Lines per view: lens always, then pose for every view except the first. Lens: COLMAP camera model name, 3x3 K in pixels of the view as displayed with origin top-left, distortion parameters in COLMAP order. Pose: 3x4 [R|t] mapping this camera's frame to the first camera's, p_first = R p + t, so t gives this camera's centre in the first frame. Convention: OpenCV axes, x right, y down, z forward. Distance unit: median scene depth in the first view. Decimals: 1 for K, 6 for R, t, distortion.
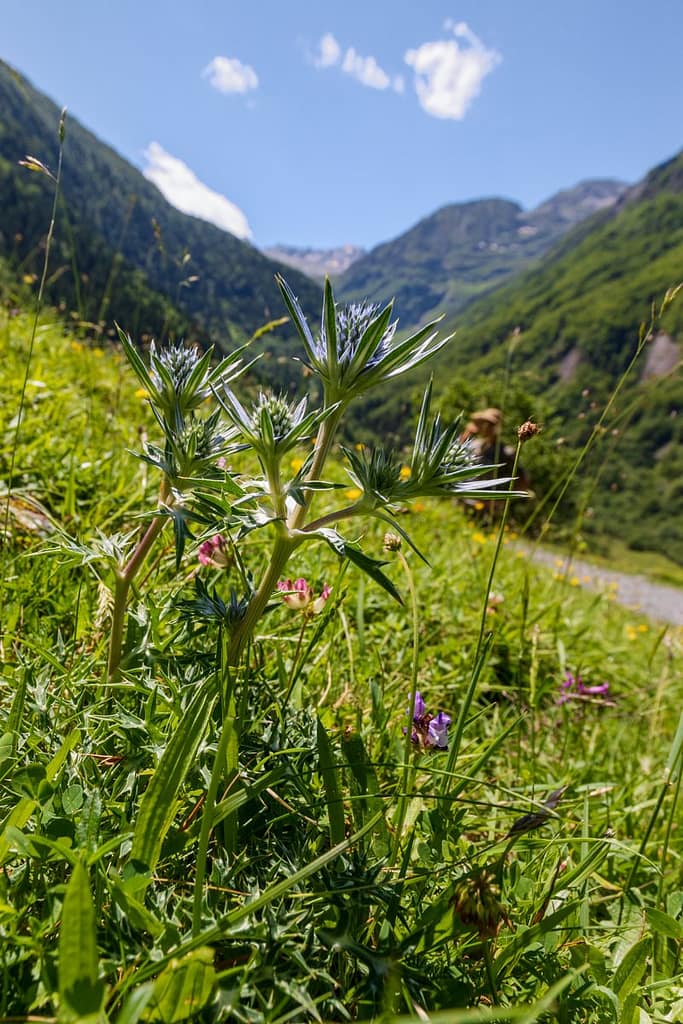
lens RADIAL K [[904.0, 0, 341.5], [0, 904.0, 512.0], [0, 0, 1]] dist [0.005106, 0.001722]
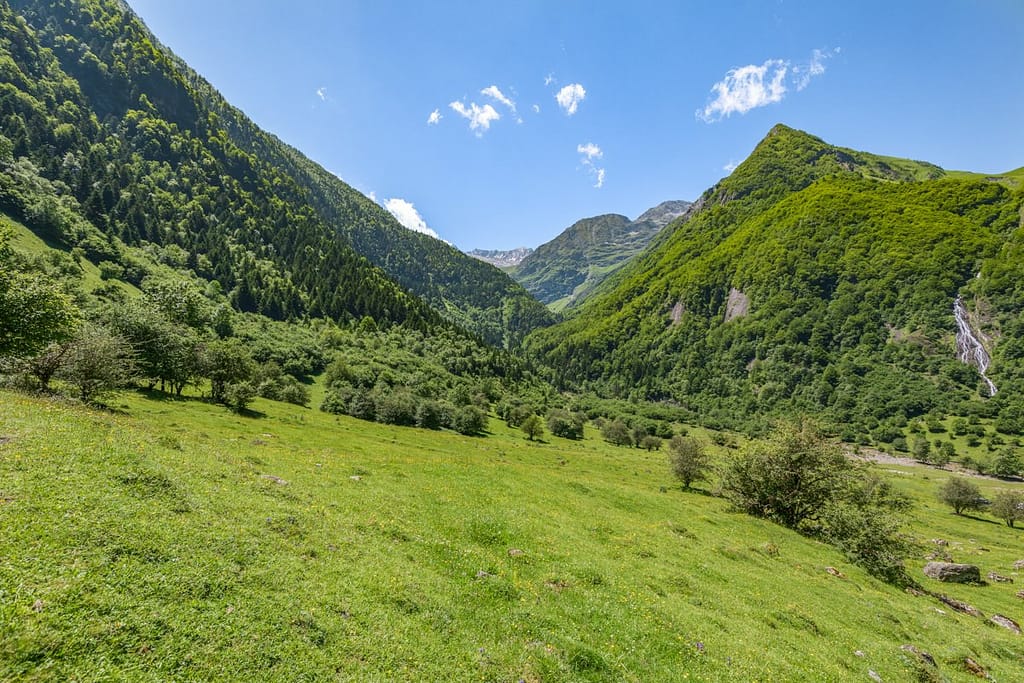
lens RADIAL K [[904.0, 0, 512.0], [0, 904.0, 341.5], [0, 0, 1]] dist [0.005106, 0.001722]
pose [[0.996598, -0.077364, -0.028408, 0.022525], [0.073489, 0.990222, -0.118576, 0.040879], [0.037304, 0.116085, 0.992539, -0.486436]]
